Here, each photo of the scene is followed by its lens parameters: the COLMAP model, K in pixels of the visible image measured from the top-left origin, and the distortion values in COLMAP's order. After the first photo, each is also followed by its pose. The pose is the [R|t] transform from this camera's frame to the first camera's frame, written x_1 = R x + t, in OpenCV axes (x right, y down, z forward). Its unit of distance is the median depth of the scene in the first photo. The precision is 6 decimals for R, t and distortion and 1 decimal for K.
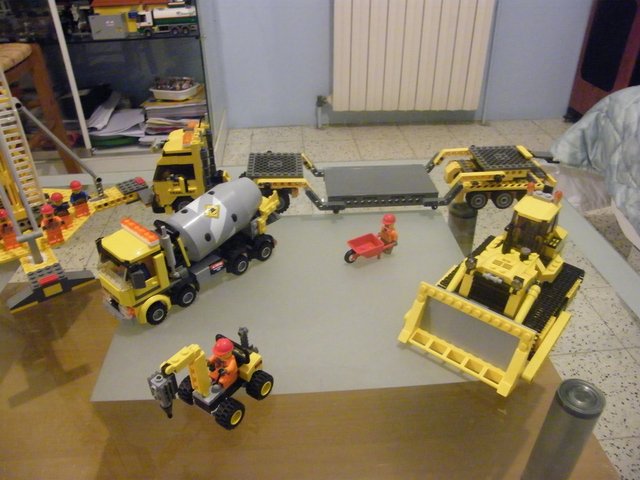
lens RADIAL K [[517.5, 0, 320.9], [0, 517.5, 240.3], [0, 0, 1]] dist [-0.156186, 0.115790]
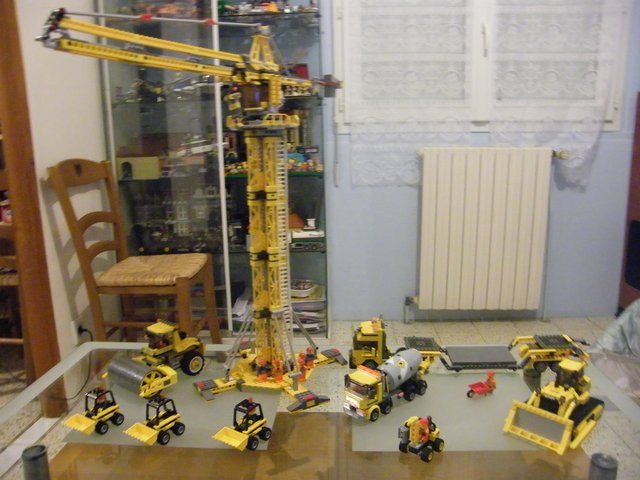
lens RADIAL K [[517.5, 0, 319.2], [0, 517.5, 246.7], [0, 0, 1]] dist [-0.156186, 0.115790]
pose [[0.992540, 0.014310, -0.121080, -0.130937], [-0.055916, 0.935916, -0.347756, 0.097333], [0.108345, 0.351932, 0.929734, -0.441991]]
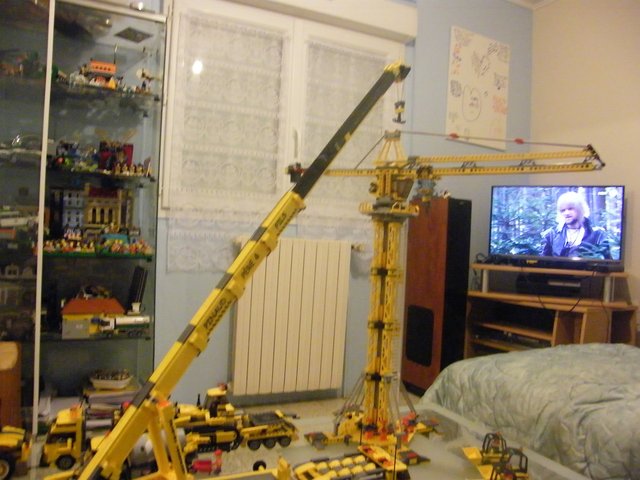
lens RADIAL K [[517.5, 0, 325.9], [0, 517.5, 246.5], [0, 0, 1]] dist [-0.156186, 0.115790]
pose [[0.929324, 0.046006, 0.366389, -0.458092], [0.148923, 0.861247, -0.485877, 0.131615], [-0.337905, 0.506101, 0.793525, -0.442404]]
